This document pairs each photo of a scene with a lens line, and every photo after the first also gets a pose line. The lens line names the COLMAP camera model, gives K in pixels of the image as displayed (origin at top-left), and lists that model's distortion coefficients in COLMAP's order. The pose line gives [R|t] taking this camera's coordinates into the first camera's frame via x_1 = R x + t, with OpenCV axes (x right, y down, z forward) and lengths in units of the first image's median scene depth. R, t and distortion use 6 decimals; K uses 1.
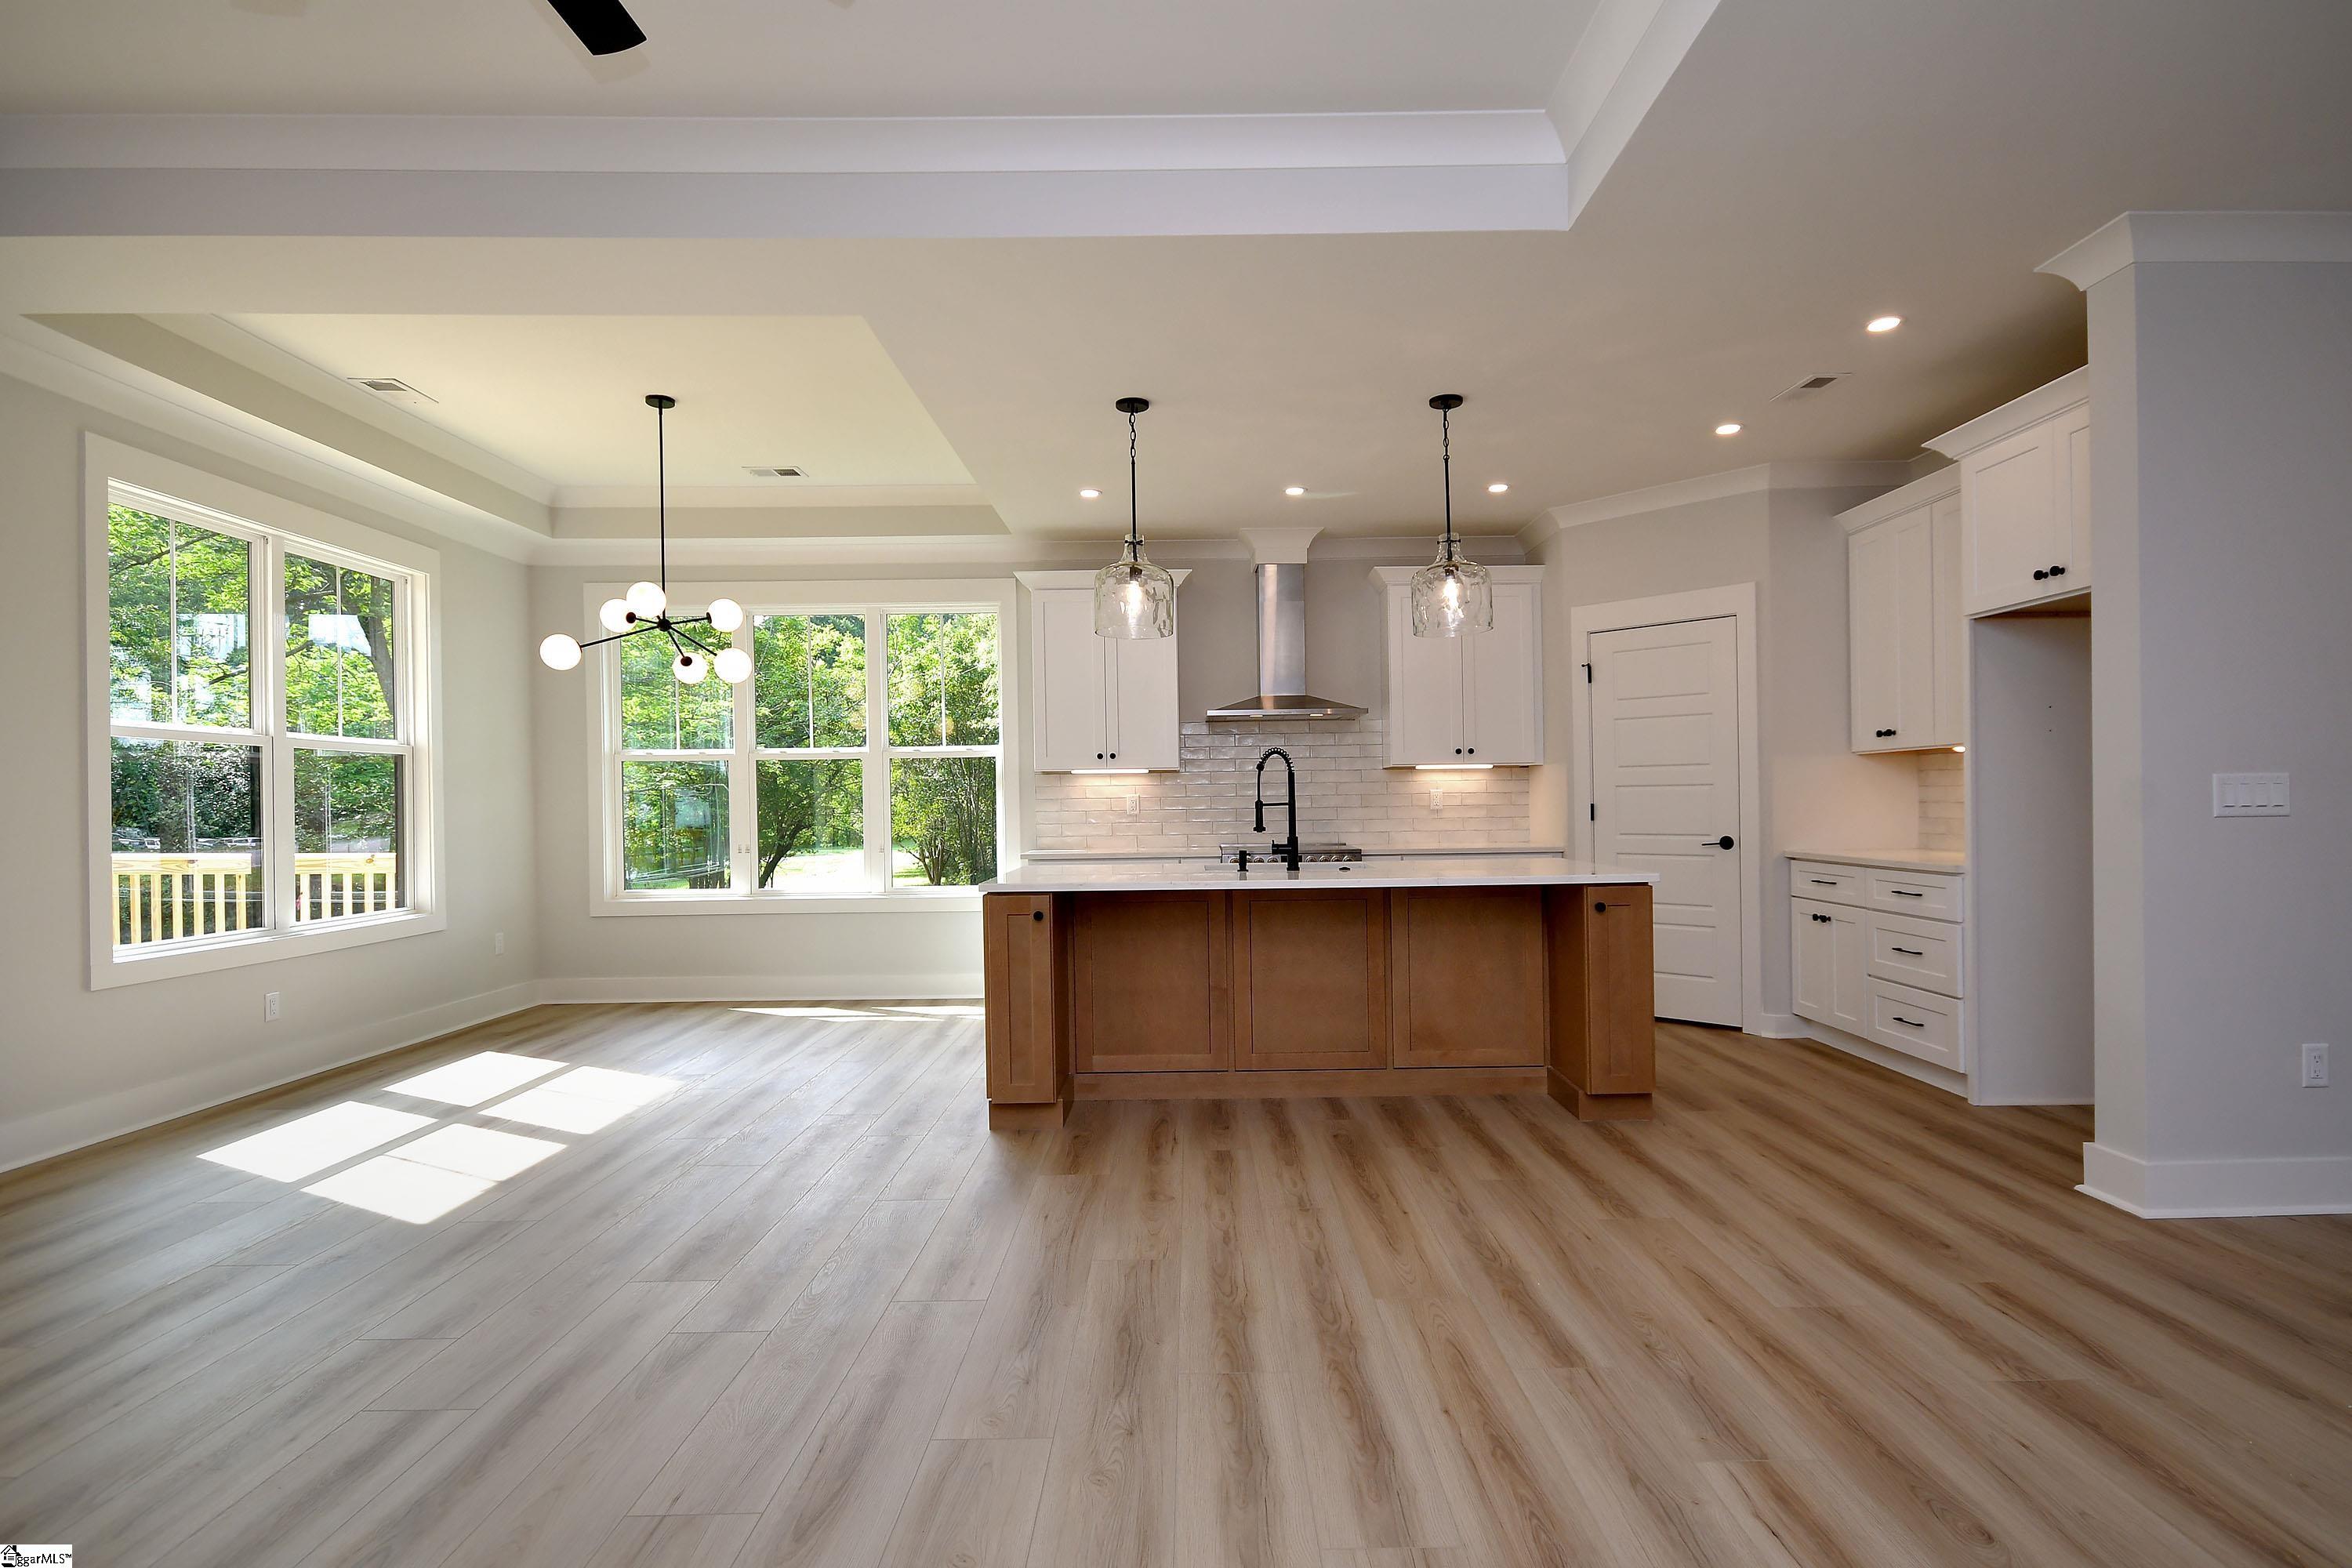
lens RADIAL K [[1072.0, 0, 1186.6], [0, 1072.0, 793.6], [0, 0, 1]] dist [-0.004153, -0.001363]
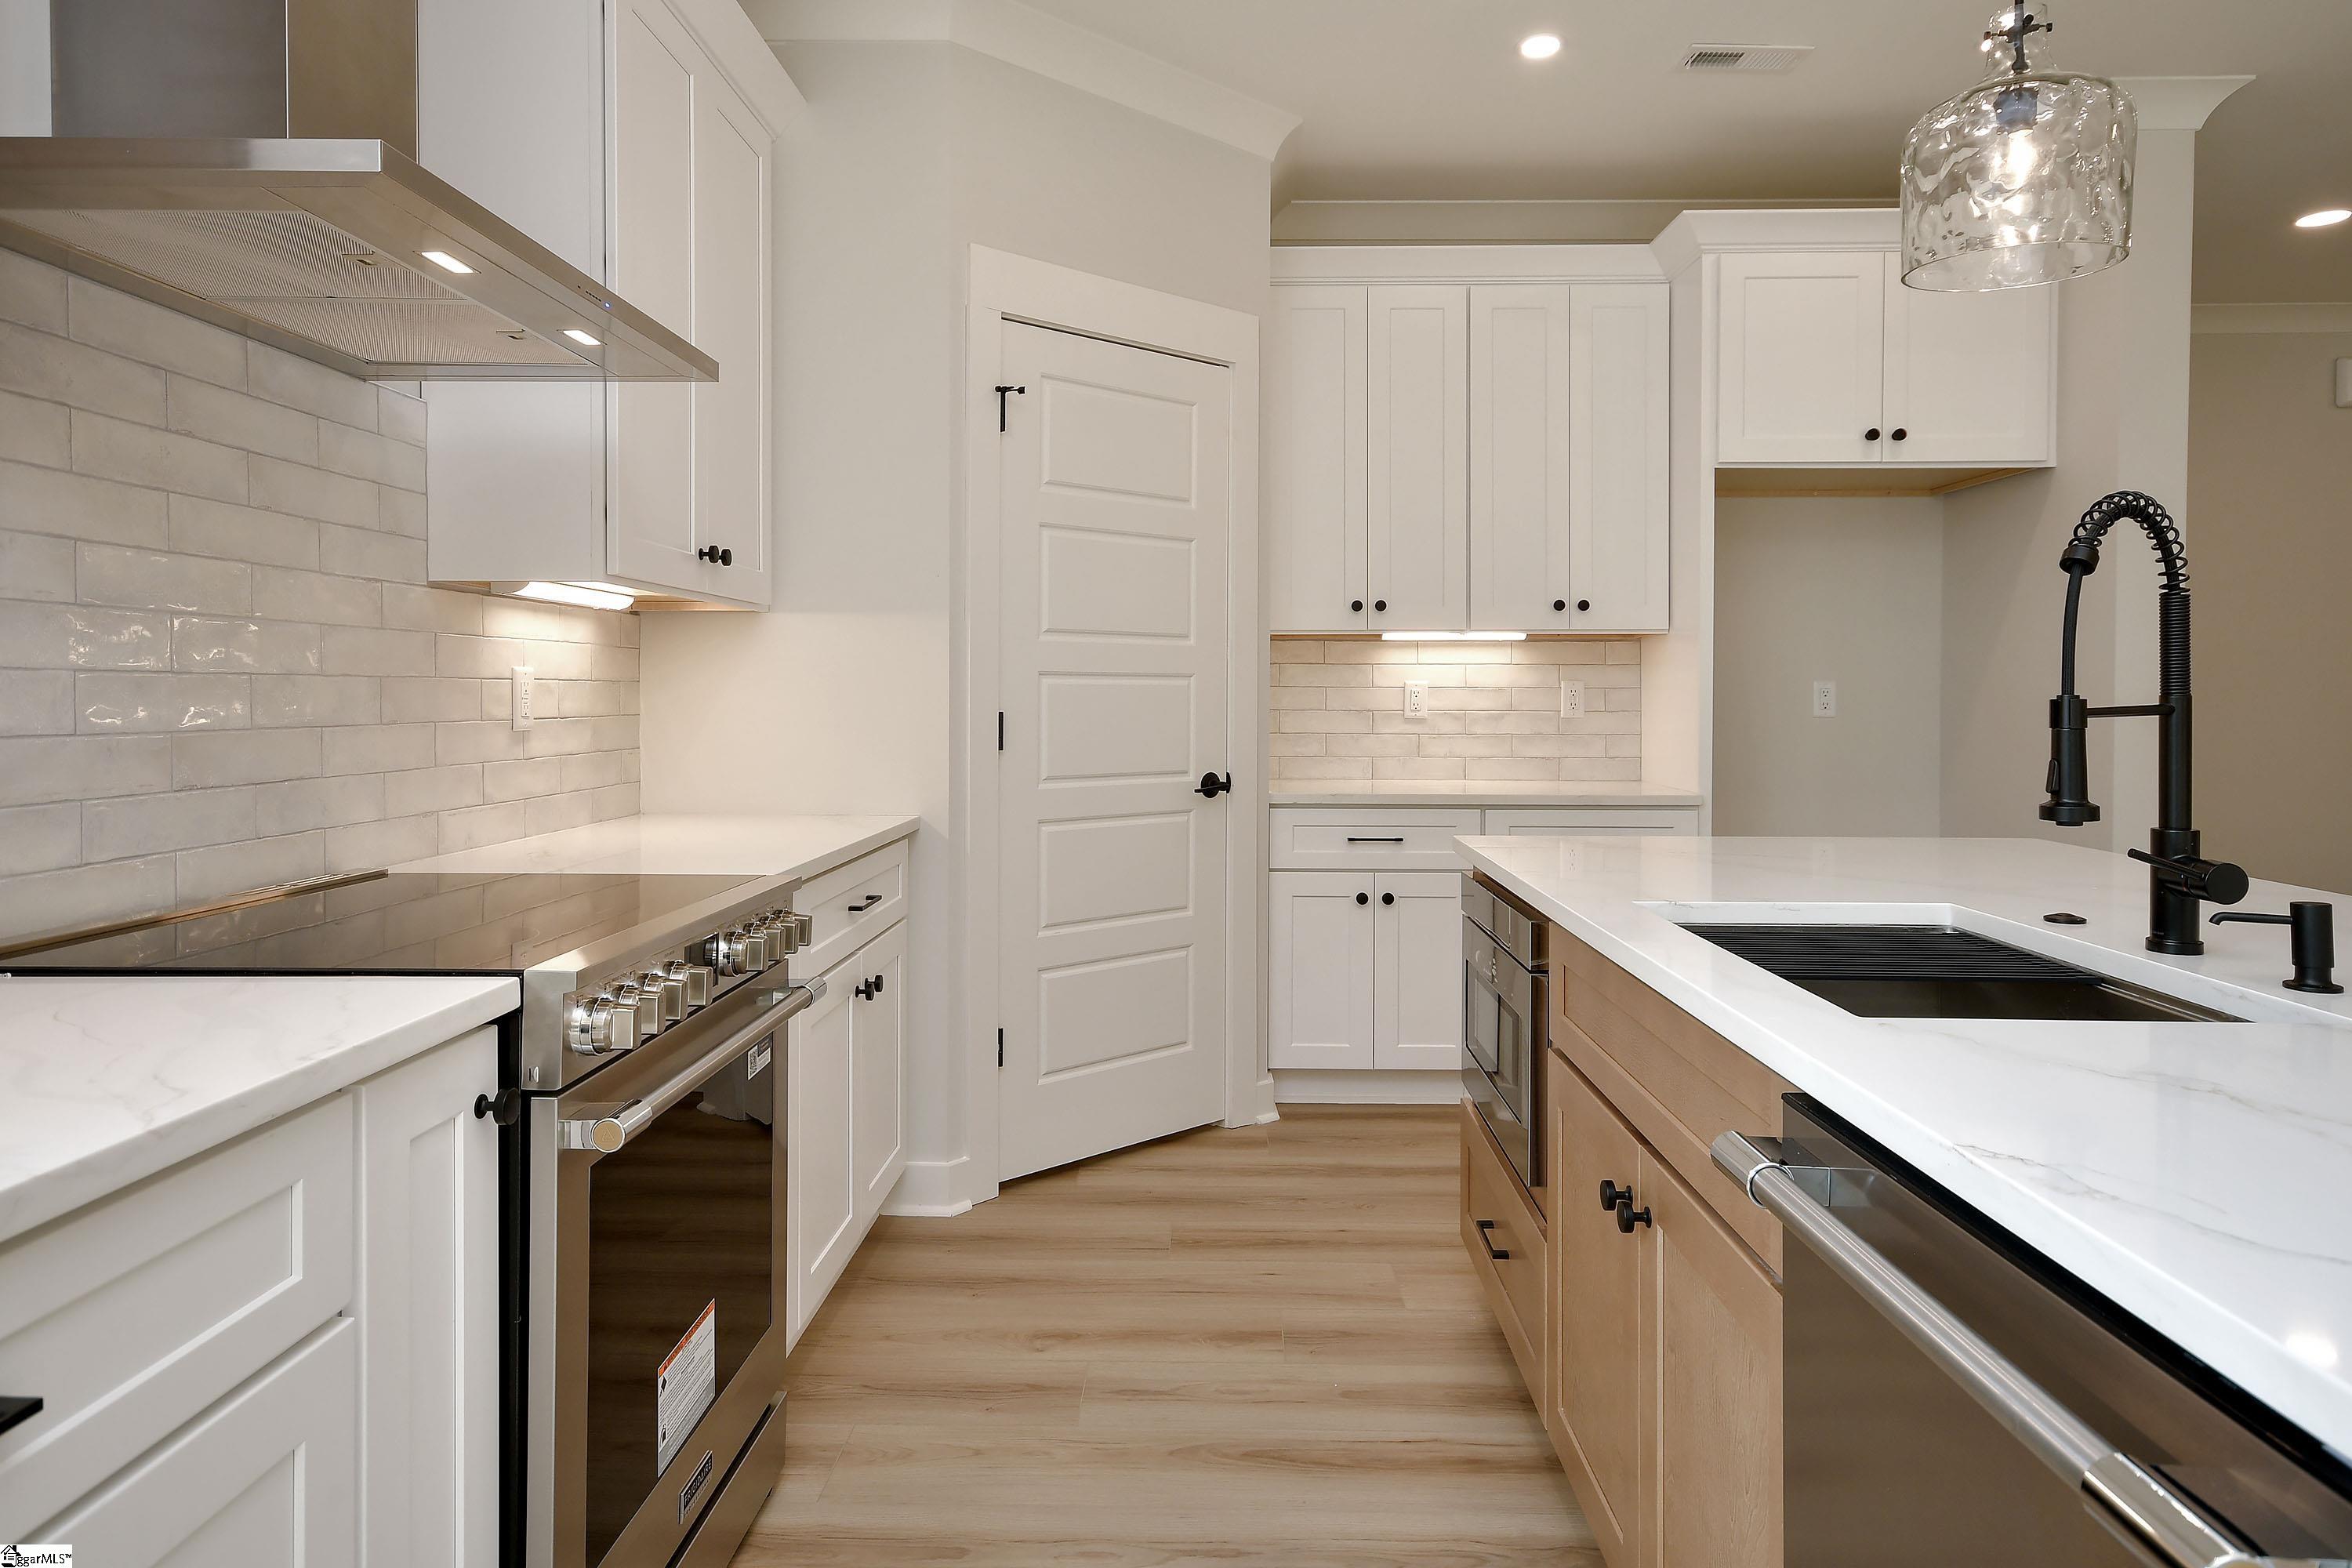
lens RADIAL K [[1455.9, 0, 1175.7], [0, 1455.9, 764.1], [0, 0, 1]] dist [-0.006154, -0.000244]
pose [[0.029447, -0.032981, 0.999022, -0.262231], [-0.009457, 0.999402, 0.033273, 0.012794], [-0.999522, -0.010427, 0.029118, 1.153584]]
